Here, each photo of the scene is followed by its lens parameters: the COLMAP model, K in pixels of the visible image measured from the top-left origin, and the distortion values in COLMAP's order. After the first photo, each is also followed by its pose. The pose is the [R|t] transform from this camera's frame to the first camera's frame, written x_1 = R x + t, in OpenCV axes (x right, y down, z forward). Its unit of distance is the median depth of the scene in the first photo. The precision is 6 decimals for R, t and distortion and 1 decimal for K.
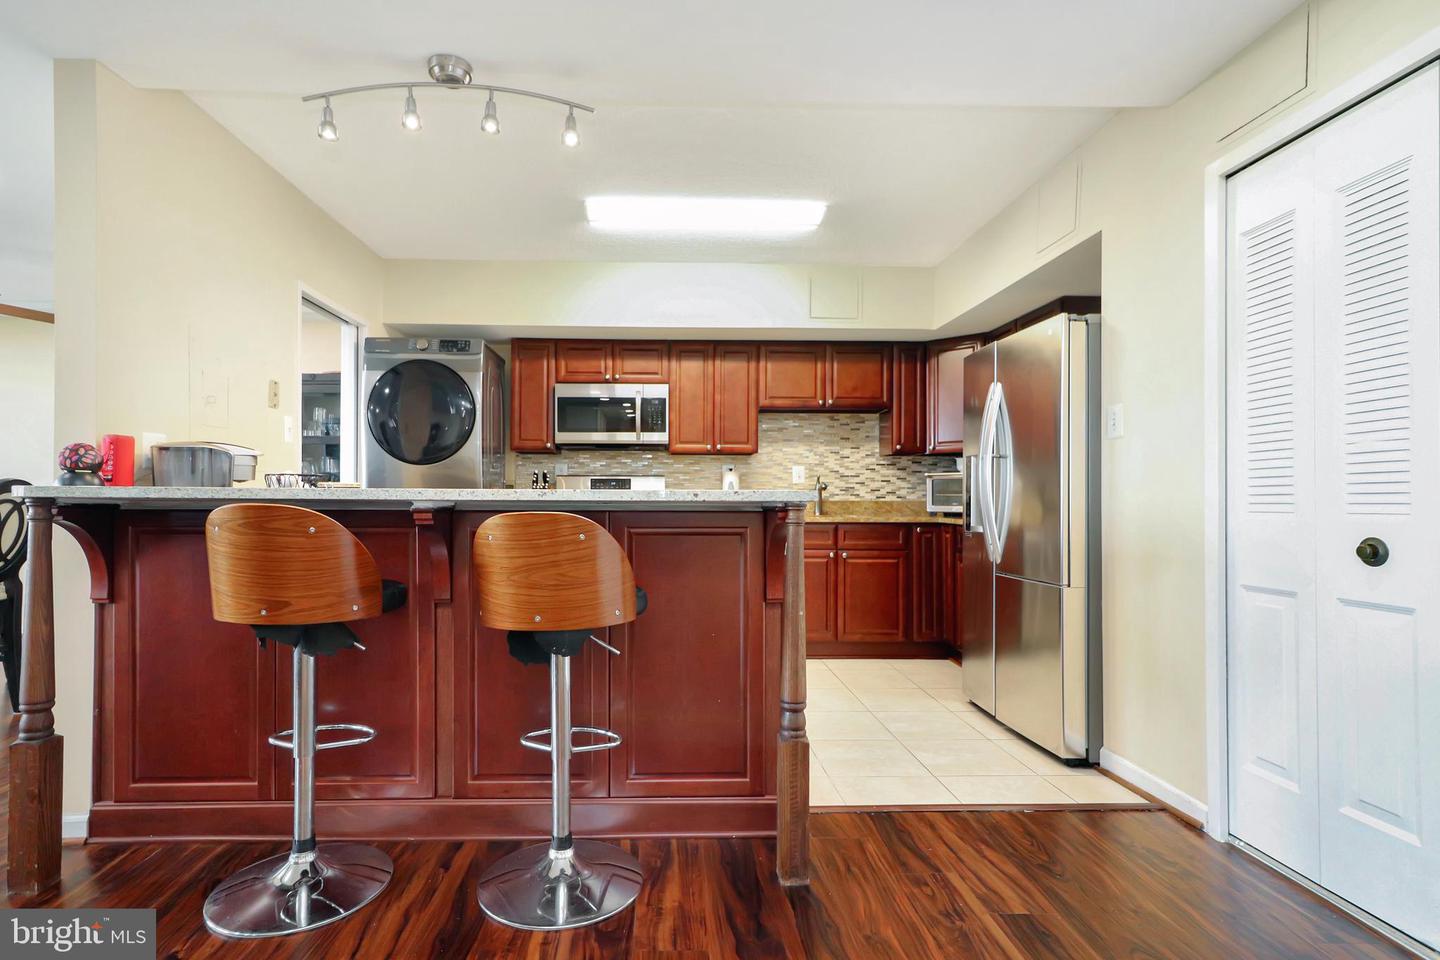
lens RADIAL K [[671.6, 0, 675.0], [0, 671.6, 491.6], [0, 0, 1]] dist [0.003602, 0.002476]
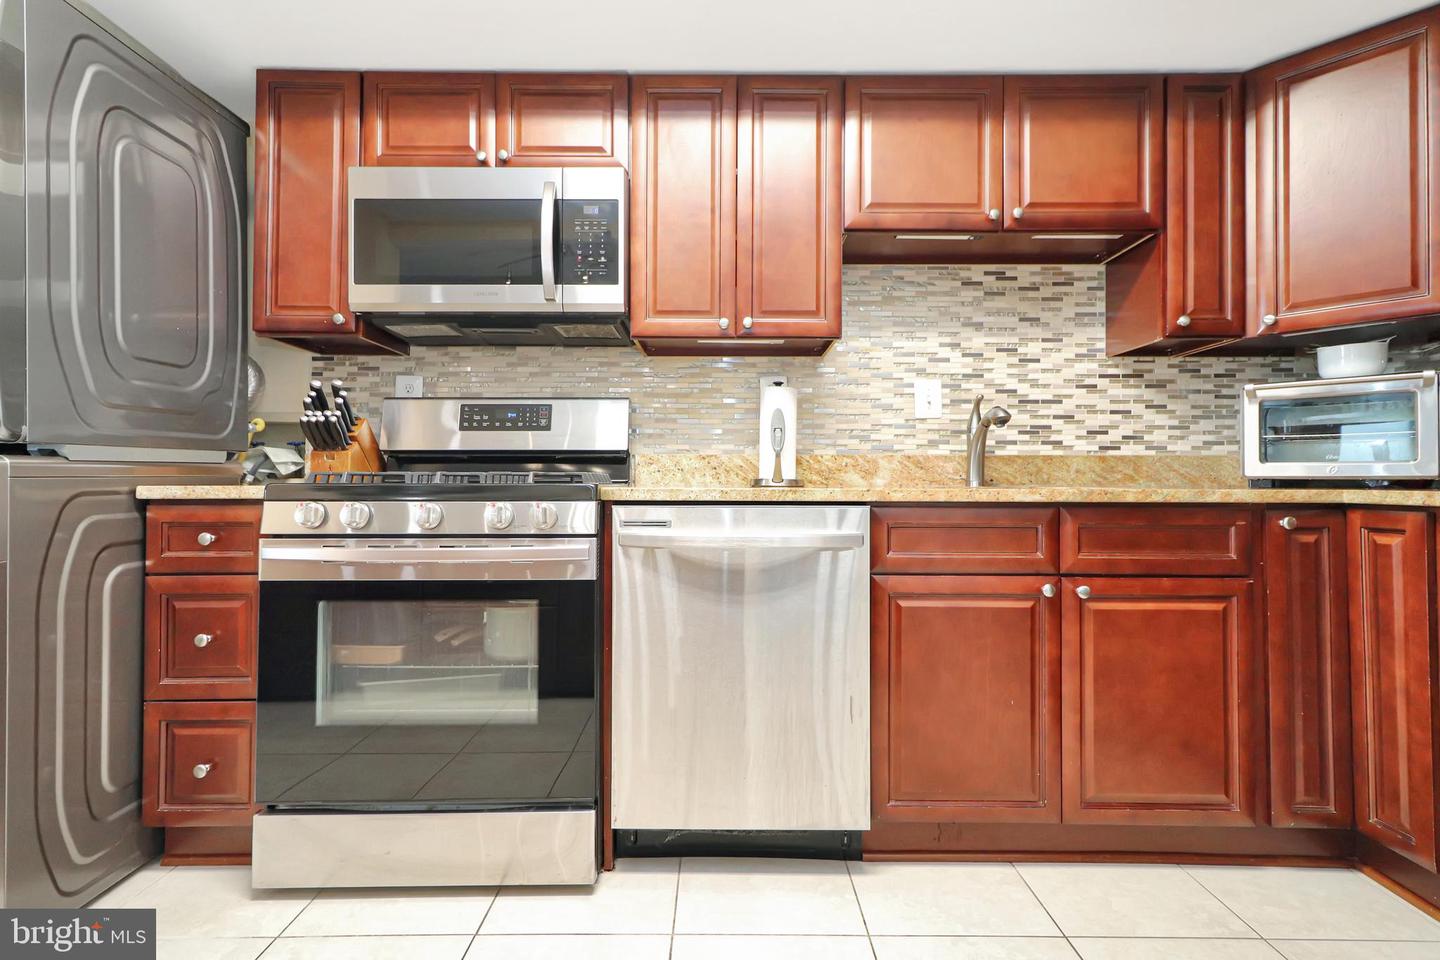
lens RADIAL K [[671.6, 0, 724.5], [0, 671.6, 470.0], [0, 0, 1]] dist [0.003602, 0.002476]
pose [[0.999849, -0.001818, -0.017263, 0.057111], [0.001734, 0.999987, -0.004853, 0.026971], [0.017272, 0.004823, 0.999839, 0.577276]]
